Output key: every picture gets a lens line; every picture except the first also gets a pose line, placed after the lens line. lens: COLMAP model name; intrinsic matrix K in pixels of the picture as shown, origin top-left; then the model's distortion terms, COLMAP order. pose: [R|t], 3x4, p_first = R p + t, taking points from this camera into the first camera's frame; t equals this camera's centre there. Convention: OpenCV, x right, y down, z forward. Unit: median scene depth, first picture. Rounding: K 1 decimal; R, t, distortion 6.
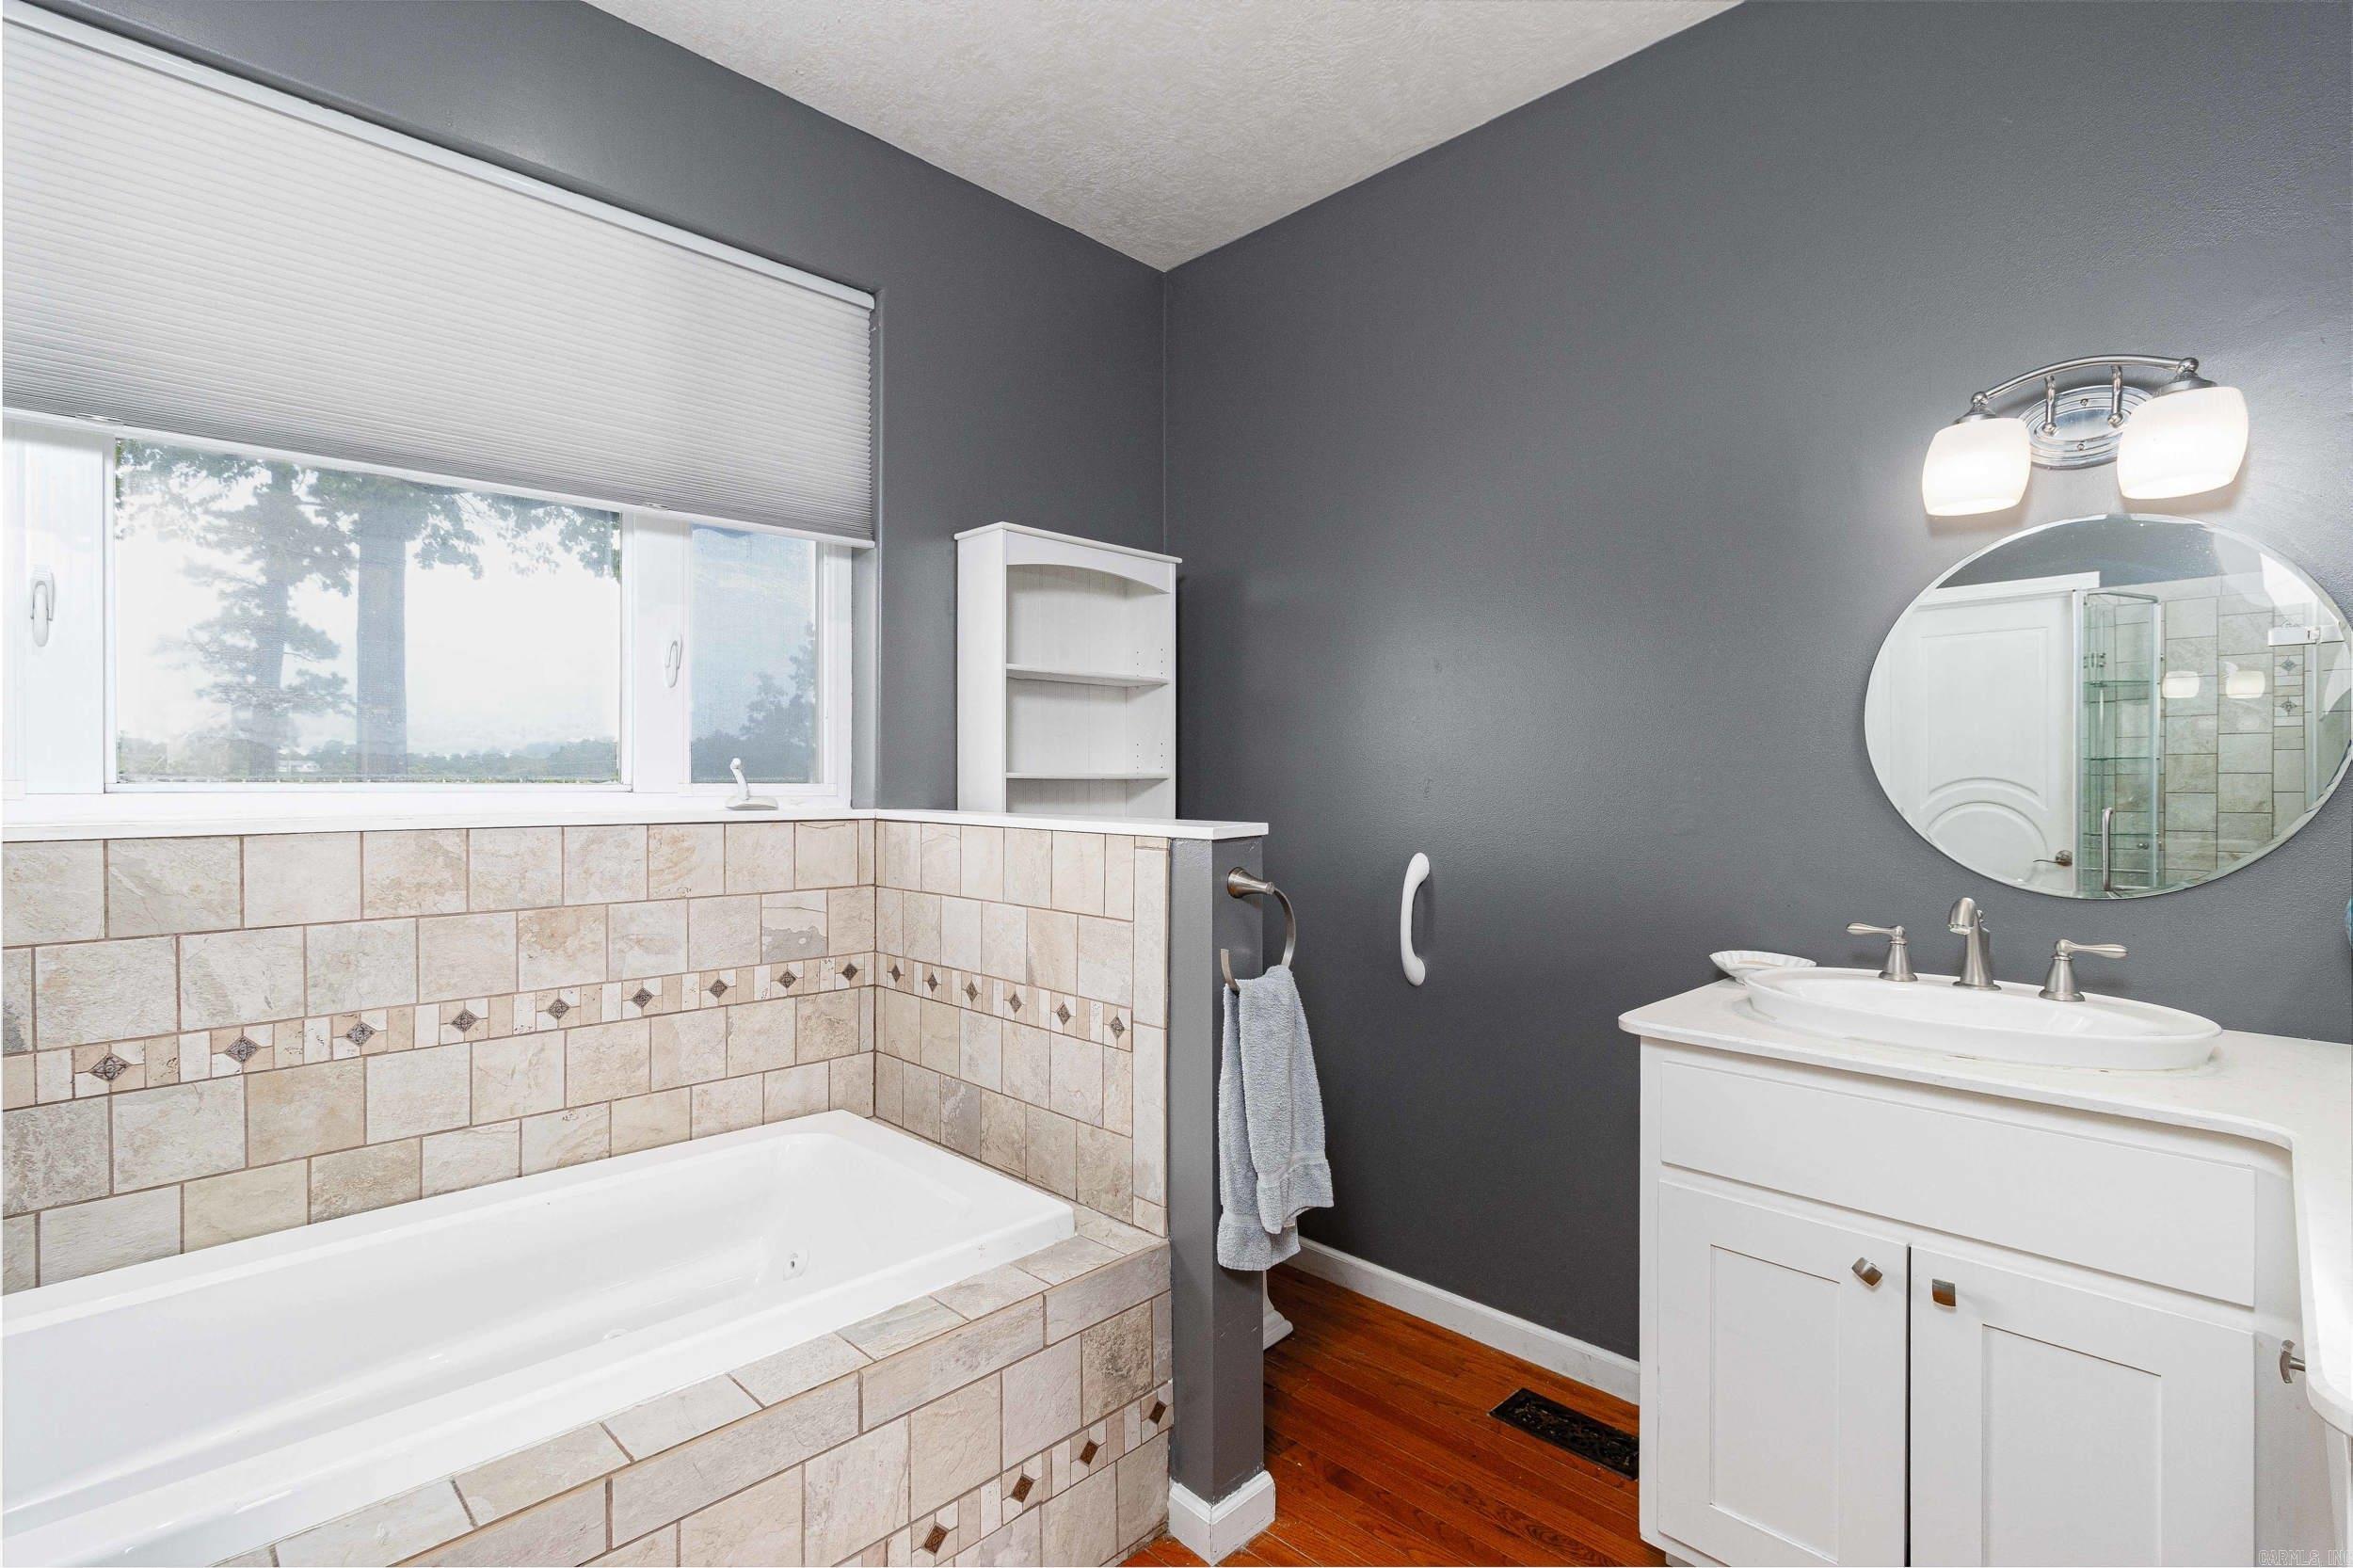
lens RADIAL K [[1116.2, 0, 1191.2], [0, 1116.2, 789.5], [0, 0, 1]] dist [0.002316, 0.001240]
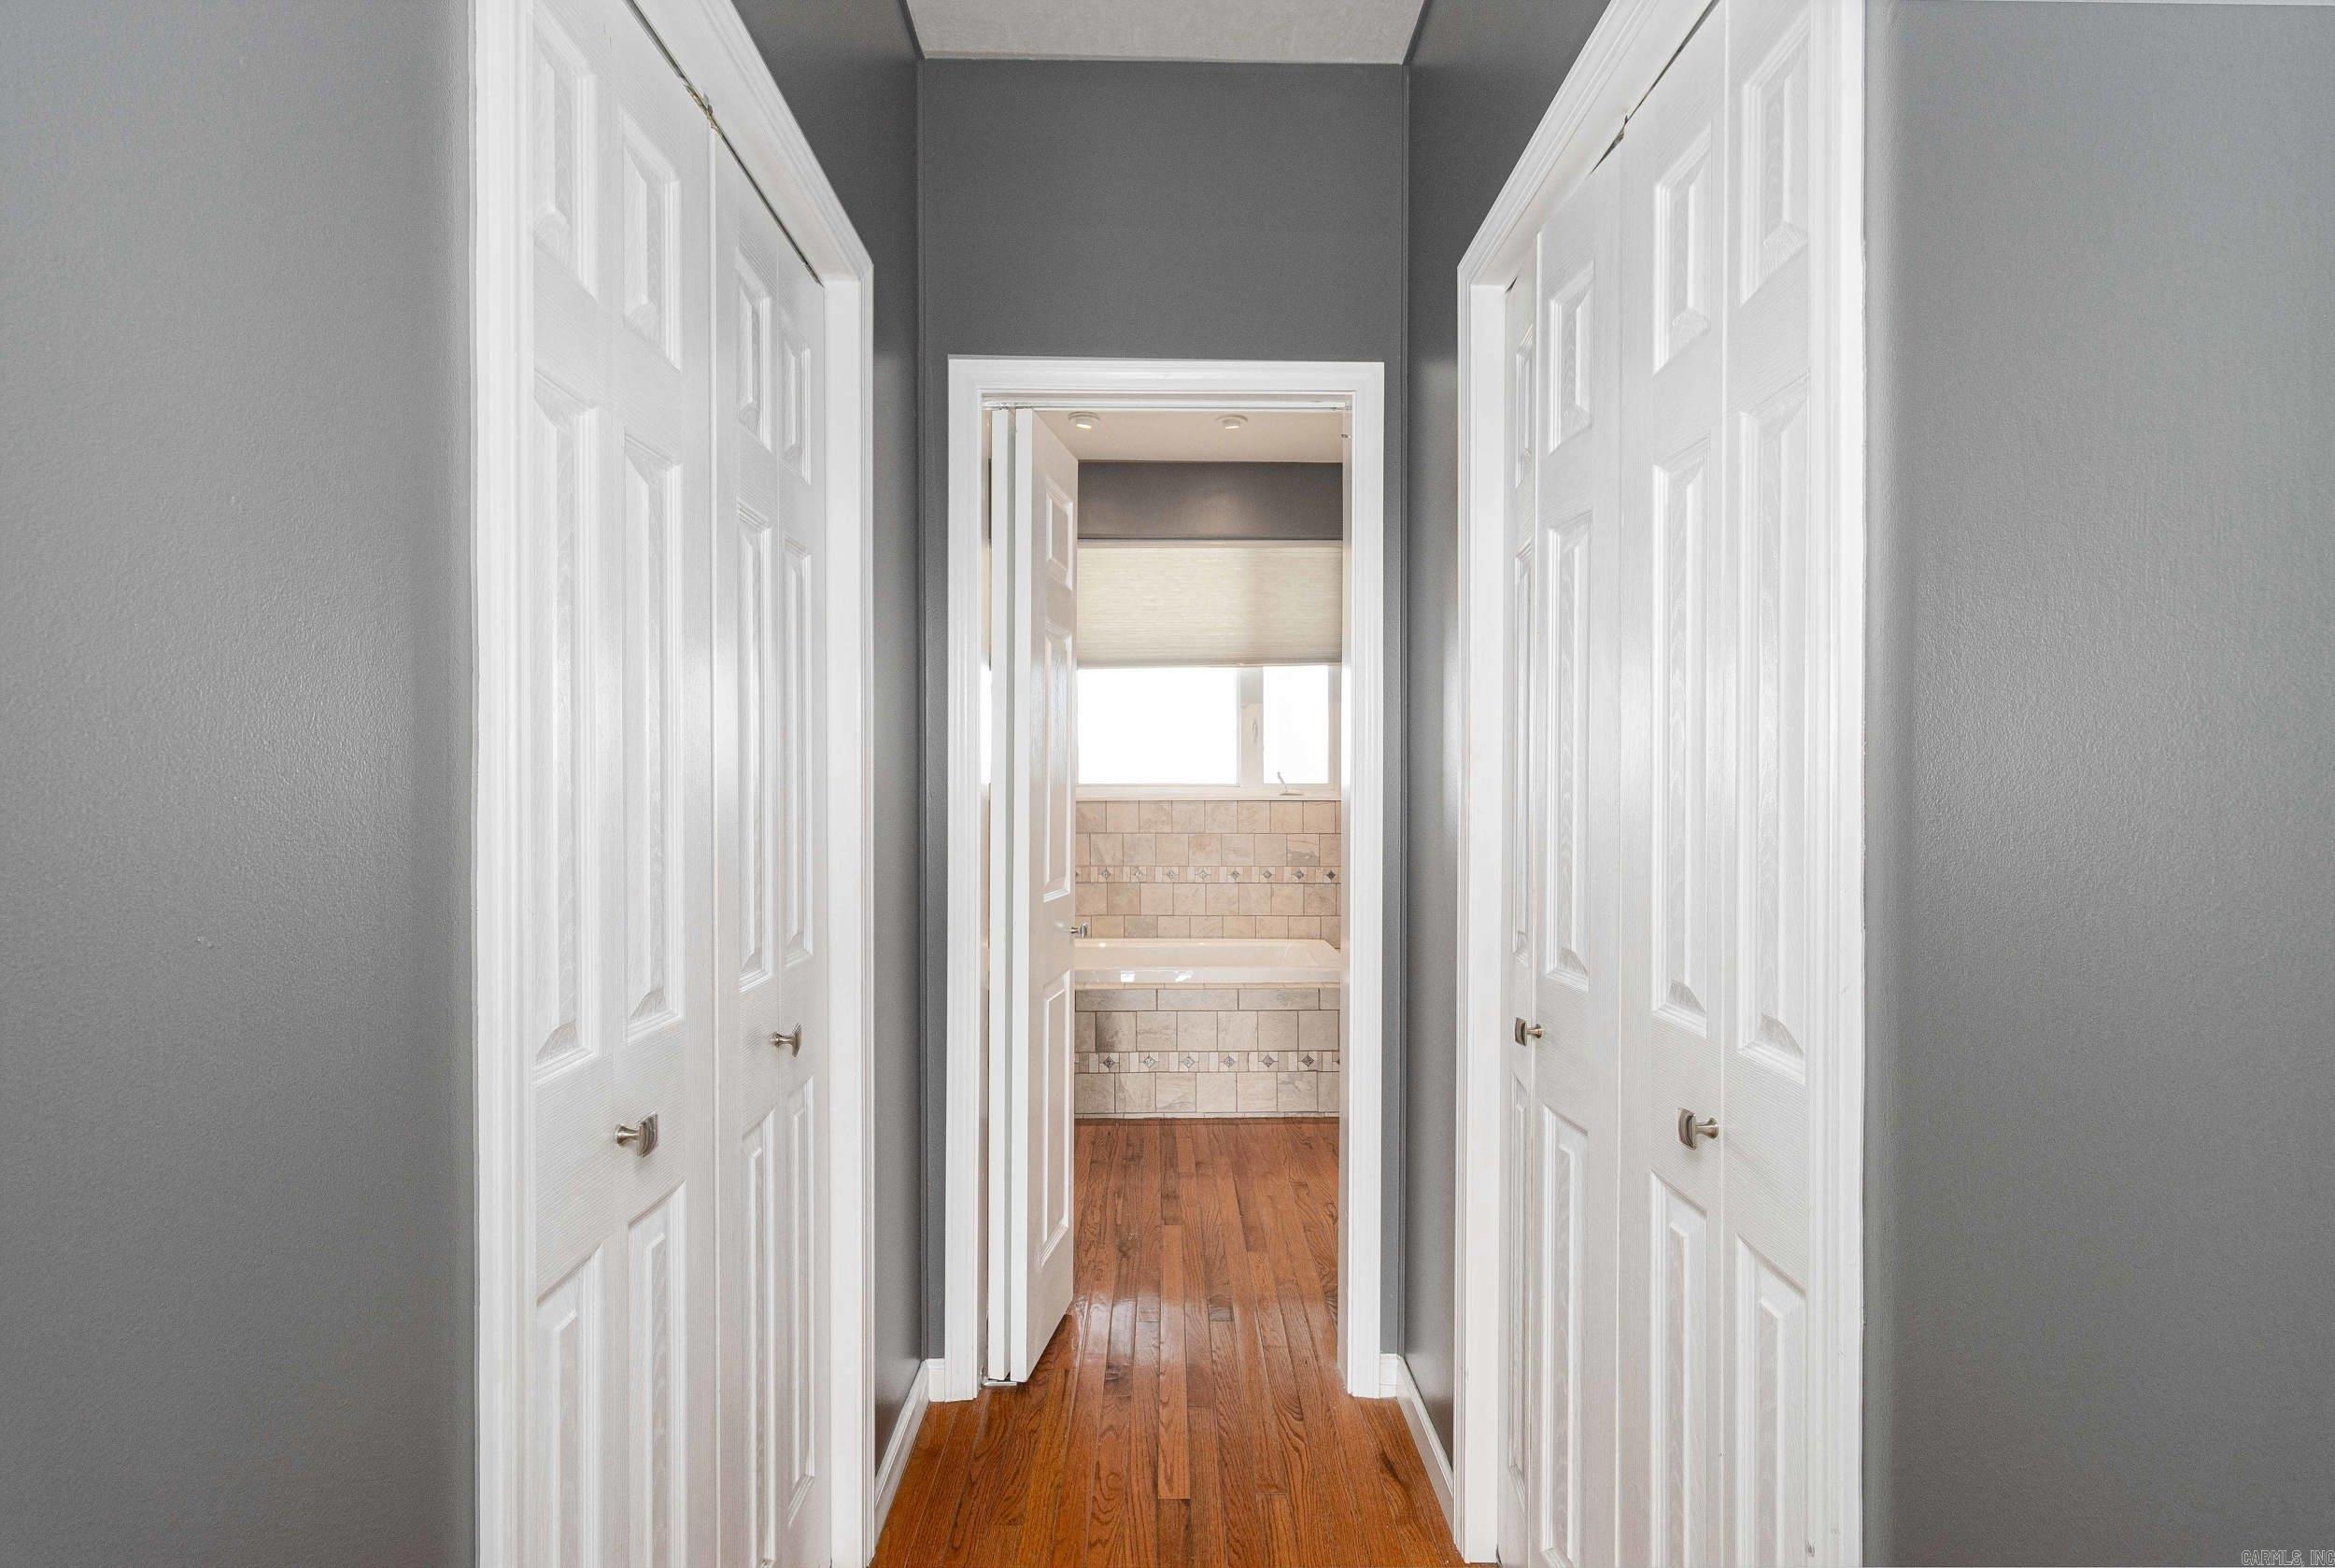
lens RADIAL K [[1107.6, 0, 1163.9], [0, 1107.6, 786.8], [0, 0, 1]] dist [0.002316, 0.001240]
pose [[0.714161, 0.004221, -0.699968, 1.089941], [-0.005037, 0.999987, 0.000890, -0.000915], [0.699963, 0.002890, 0.714173, -0.819130]]
